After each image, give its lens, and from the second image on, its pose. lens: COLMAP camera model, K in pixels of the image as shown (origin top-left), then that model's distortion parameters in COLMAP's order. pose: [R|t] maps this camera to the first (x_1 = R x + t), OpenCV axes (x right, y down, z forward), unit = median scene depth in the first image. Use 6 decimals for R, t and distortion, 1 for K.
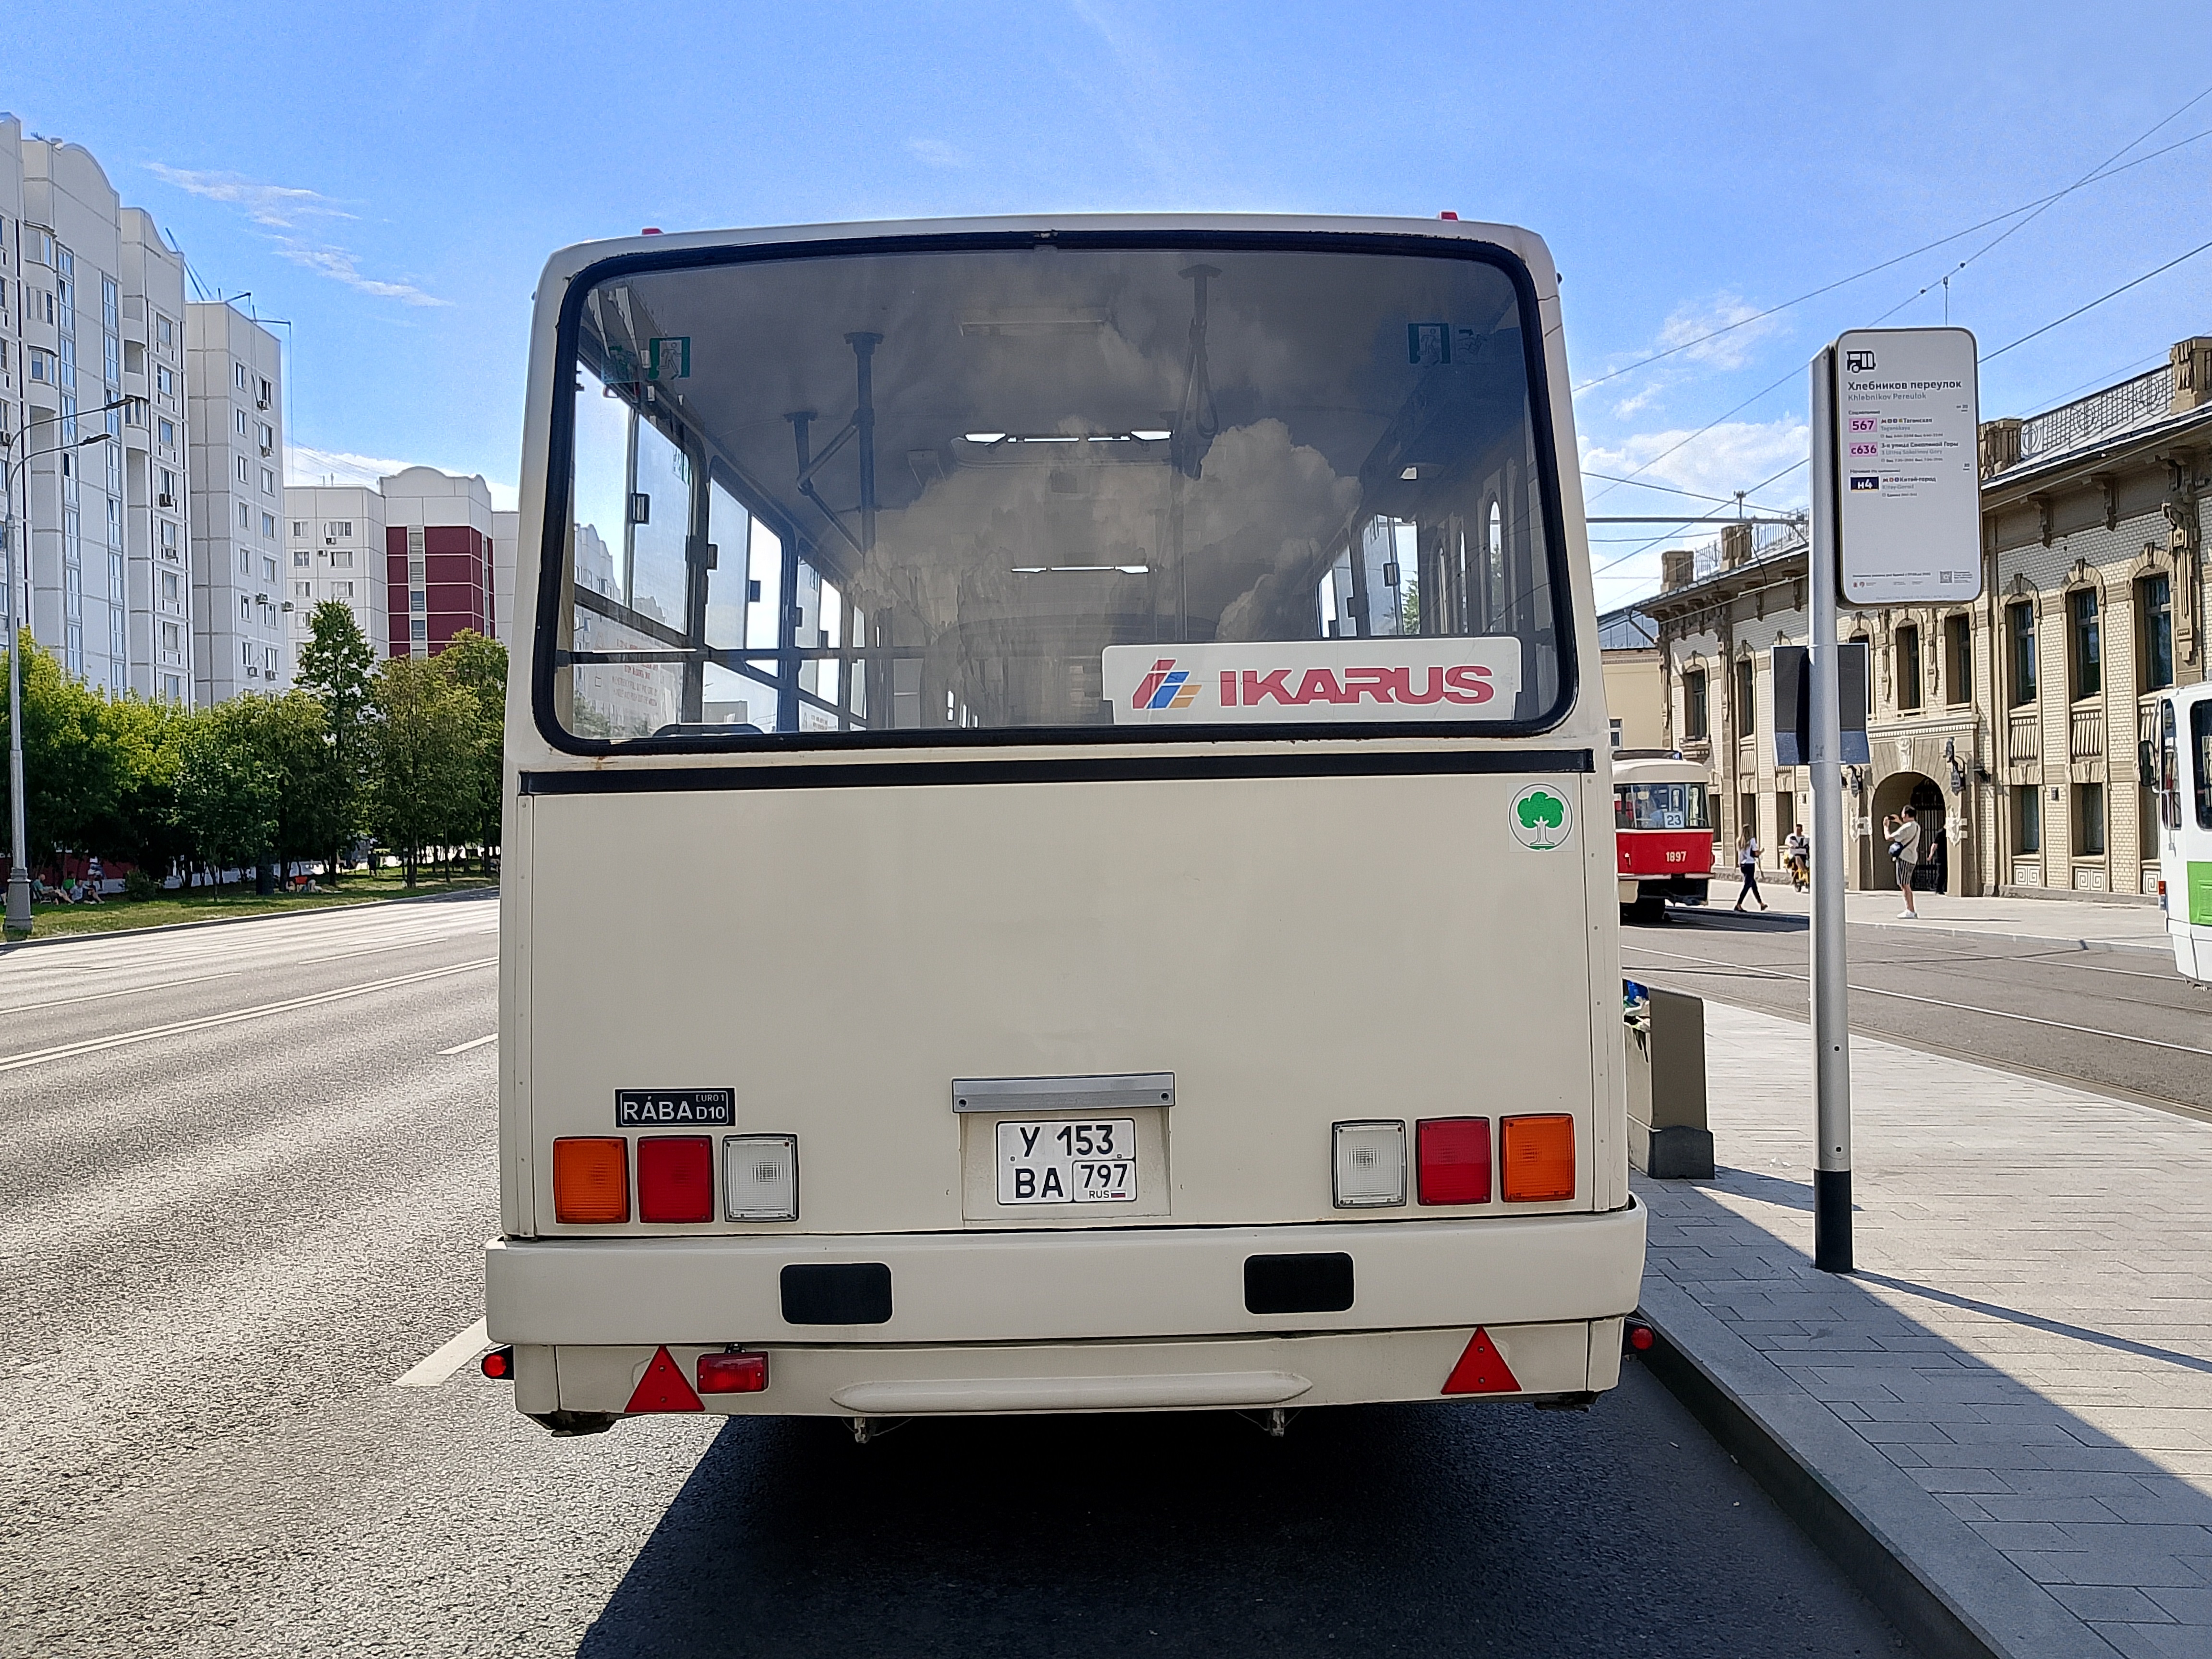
lens RADIAL K [[1697.1, 0, 1107.4], [0, 1697.1, 824.7], [0, 0, 1]] dist [0.042505, -0.029539]
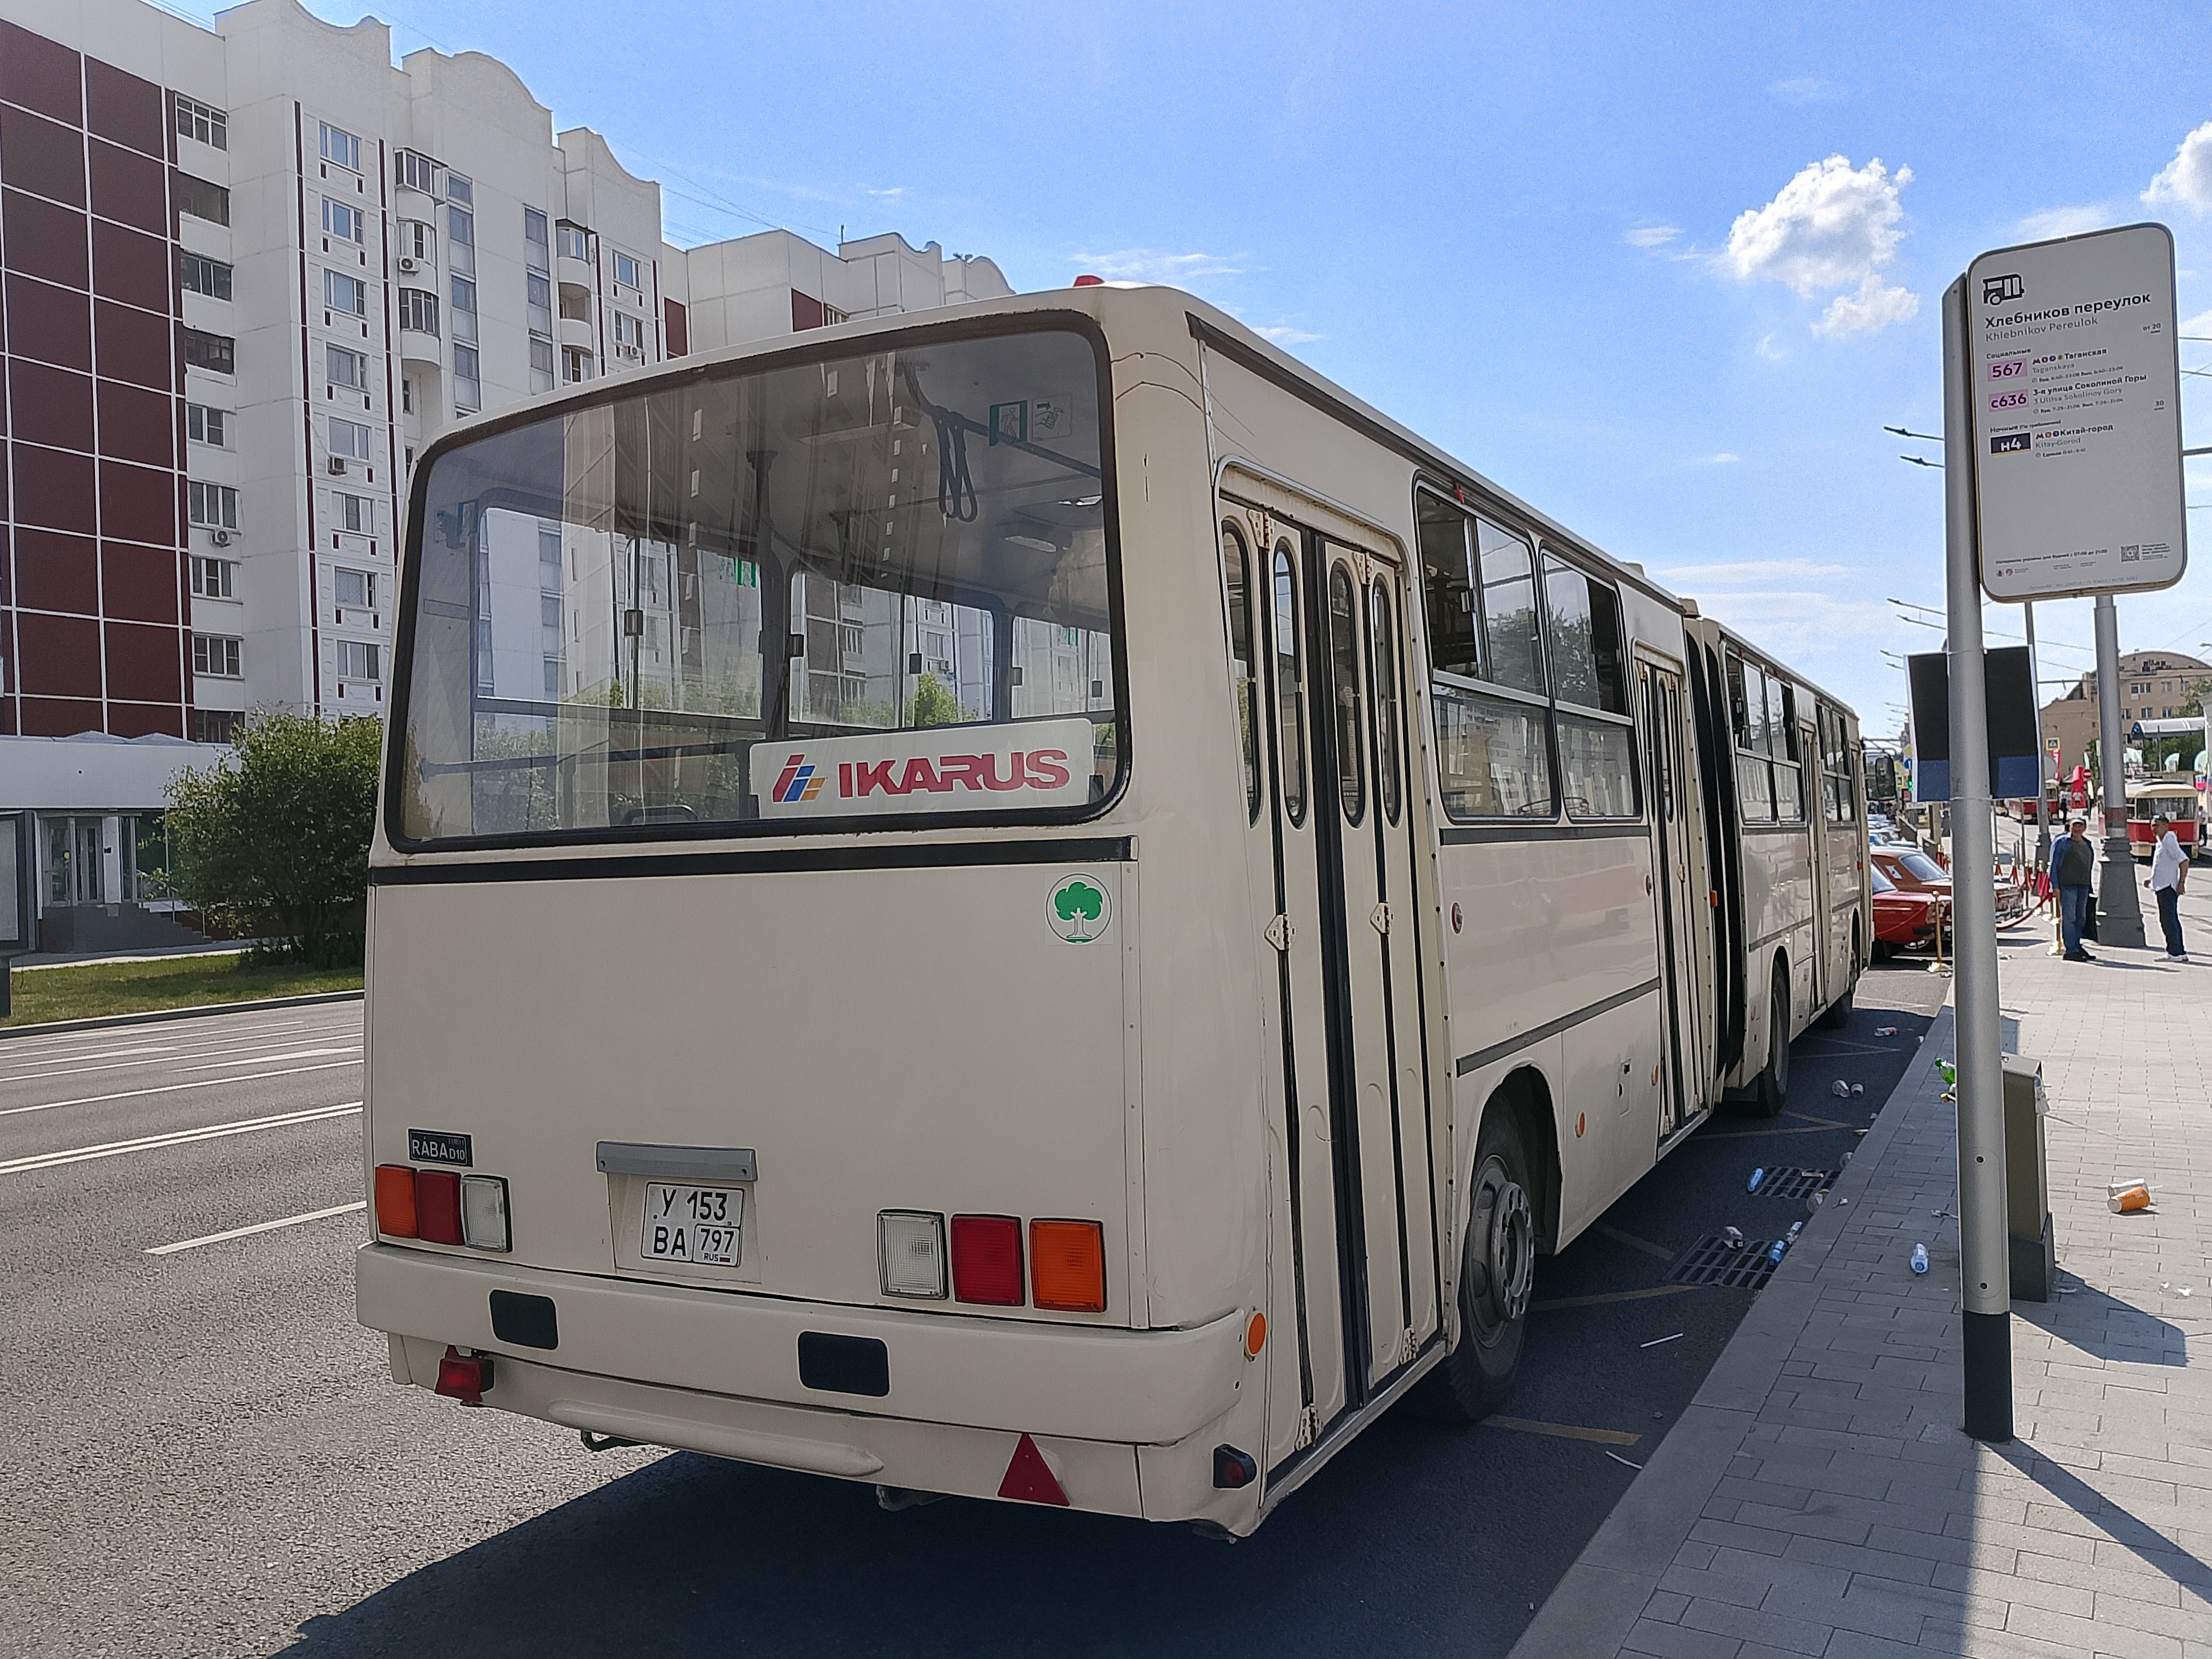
lens RADIAL K [[1697.1, 0, 1107.1], [0, 1697.1, 819.7], [0, 0, 1]] dist [0.042505, -0.029539]
pose [[0.875456, -0.018818, -0.482932, 0.733545], [0.019540, 0.999803, -0.003536, -0.050952], [0.482903, -0.006341, 0.875651, 0.172244]]
